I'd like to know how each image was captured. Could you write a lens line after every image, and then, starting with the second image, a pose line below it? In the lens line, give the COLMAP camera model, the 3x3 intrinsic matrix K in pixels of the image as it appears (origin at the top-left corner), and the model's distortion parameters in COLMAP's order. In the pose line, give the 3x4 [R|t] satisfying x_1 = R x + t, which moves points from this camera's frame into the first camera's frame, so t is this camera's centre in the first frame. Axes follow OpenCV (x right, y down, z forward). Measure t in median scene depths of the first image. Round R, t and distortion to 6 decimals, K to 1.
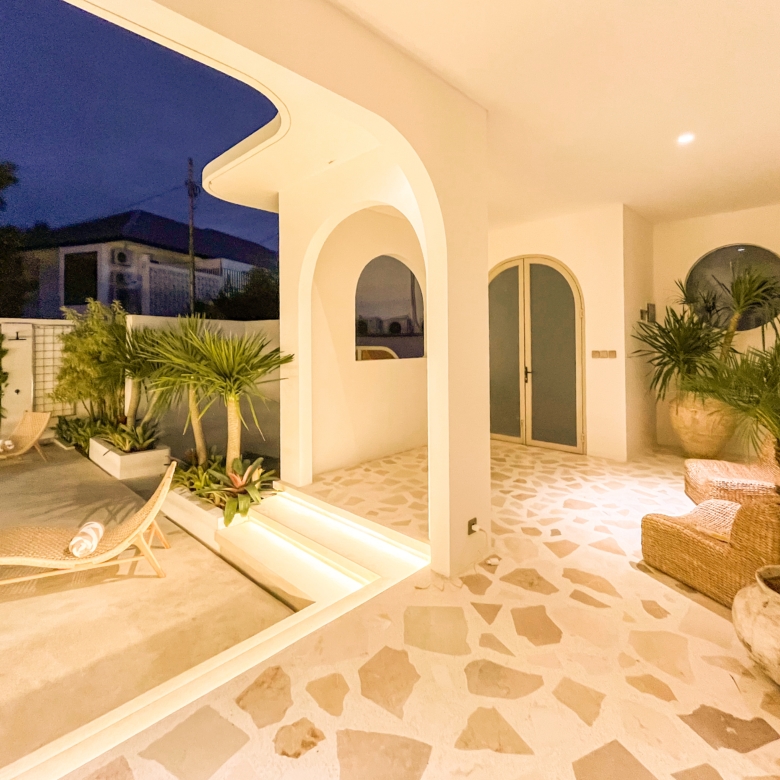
lens RADIAL K [[431.0, 0, 404.8], [0, 431.0, 332.0], [0, 0, 1]] dist [-0.004010, -0.000883]
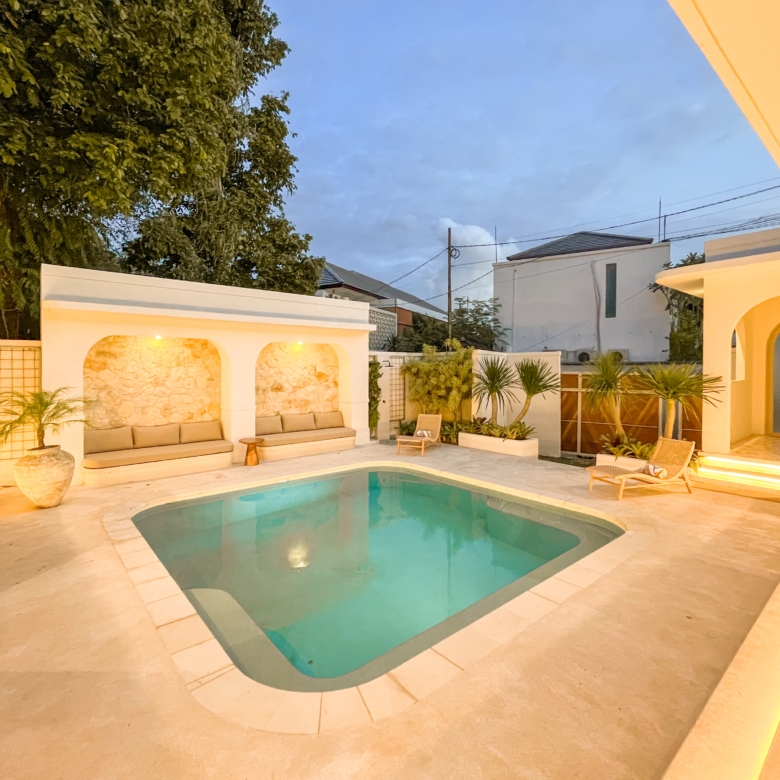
lens RADIAL K [[431.0, 0, 381.2], [0, 431.0, 373.5], [0, 0, 1]] dist [-0.004010, -0.000883]
pose [[0.988063, 0.008033, -0.153844, -0.702235], [-0.003007, 0.999455, 0.032878, -0.006842], [0.154024, -0.032023, 0.987548, -0.472140]]
